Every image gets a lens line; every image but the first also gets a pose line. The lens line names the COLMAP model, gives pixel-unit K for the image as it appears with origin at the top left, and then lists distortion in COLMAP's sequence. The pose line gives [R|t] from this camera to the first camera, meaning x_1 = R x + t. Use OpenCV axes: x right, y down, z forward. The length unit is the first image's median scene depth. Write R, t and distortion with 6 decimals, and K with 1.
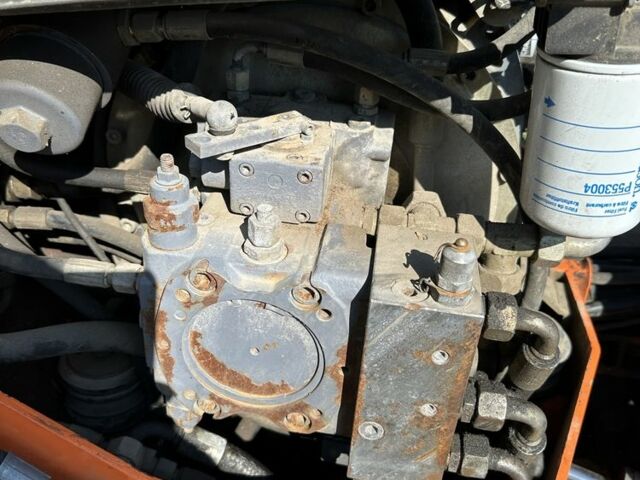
lens RADIAL K [[599.0, 0, 299.8], [0, 599.0, 237.4], [0, 0, 1]] dist [0.030865, 0.000000]
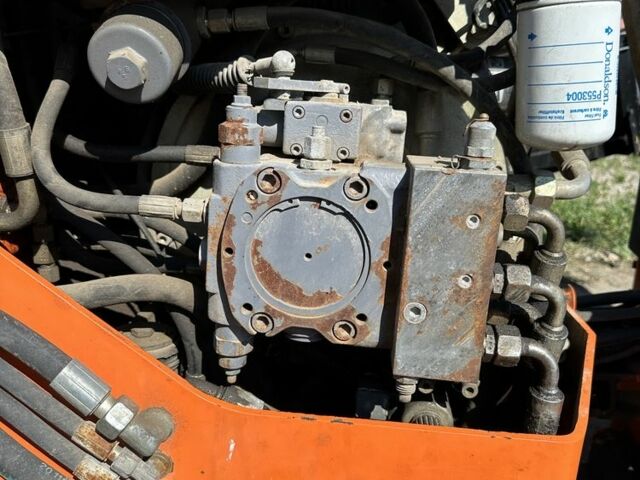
lens RADIAL K [[599.0, 0, 296.4], [0, 599.0, 250.7], [0, 0, 1]] dist [0.030865, 0.000000]
pose [[0.998040, -0.003092, 0.062496, -0.172644], [0.022243, 0.951074, -0.308161, 0.543960], [-0.058485, 0.308947, 0.949279, -0.095131]]
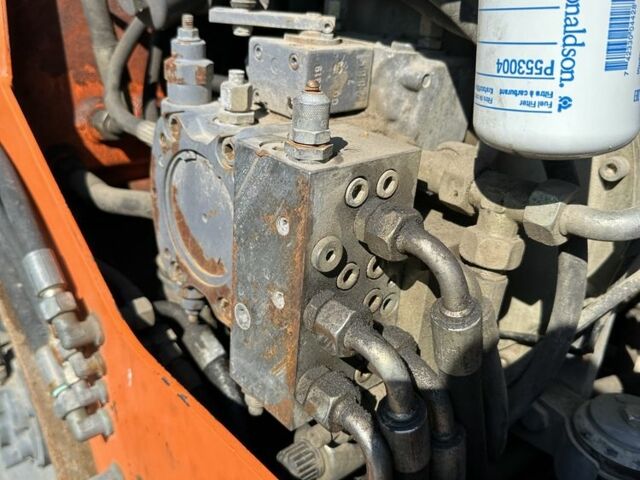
lens RADIAL K [[599.0, 0, 313.5], [0, 599.0, 245.9], [0, 0, 1]] dist [0.030865, 0.000000]
pose [[0.773396, 0.279163, -0.569145, 0.686428], [-0.376984, 0.924346, -0.058887, 0.230129], [0.509648, 0.260102, 0.820126, 0.264916]]
